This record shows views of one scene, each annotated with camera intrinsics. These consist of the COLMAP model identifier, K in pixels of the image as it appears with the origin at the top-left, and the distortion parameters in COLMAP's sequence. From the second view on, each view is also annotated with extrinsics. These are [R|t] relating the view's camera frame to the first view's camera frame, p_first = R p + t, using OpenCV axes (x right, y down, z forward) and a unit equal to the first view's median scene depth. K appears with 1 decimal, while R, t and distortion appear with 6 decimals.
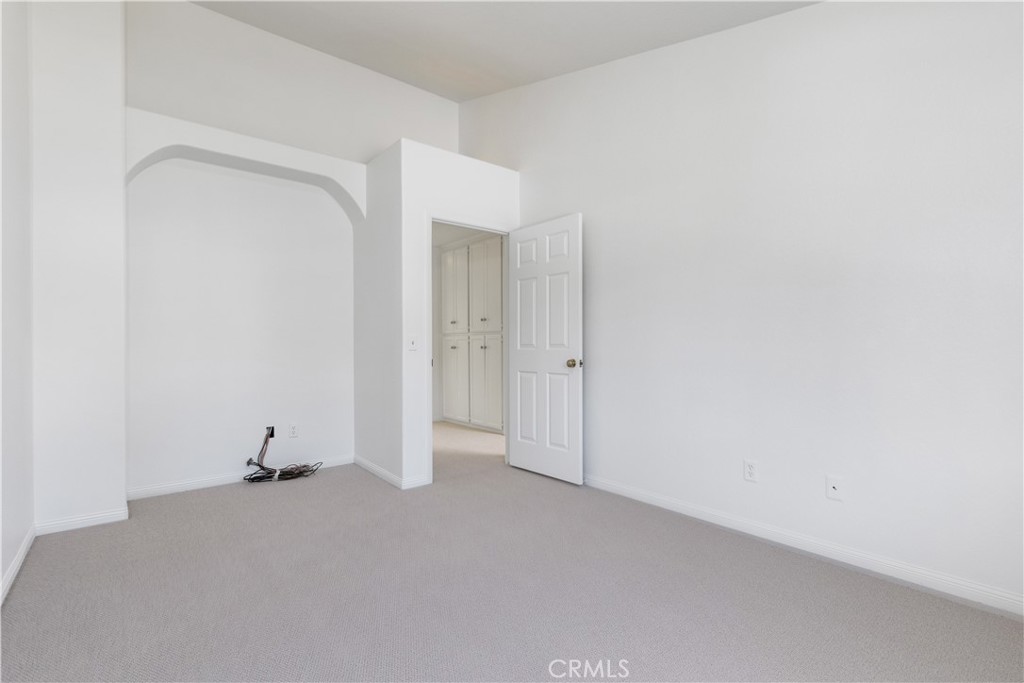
lens RADIAL K [[465.7, 0, 512.2], [0, 465.7, 341.8], [0, 0, 1]] dist [-0.000217, -0.000005]
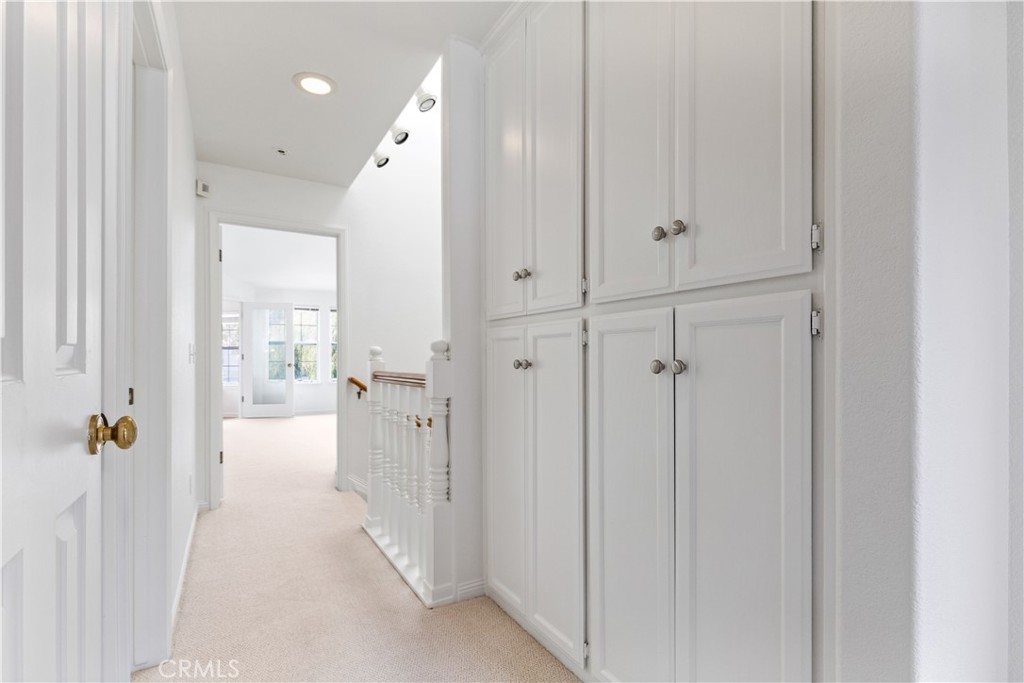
lens RADIAL K [[465.7, 0, 512.5], [0, 465.7, 350.3], [0, 0, 1]] dist [-0.000217, -0.000005]
pose [[0.988864, 0.007698, -0.148621, -0.093859], [-0.009508, 0.999889, -0.011472, 0.007577], [0.148516, 0.012757, 0.988828, 0.747566]]
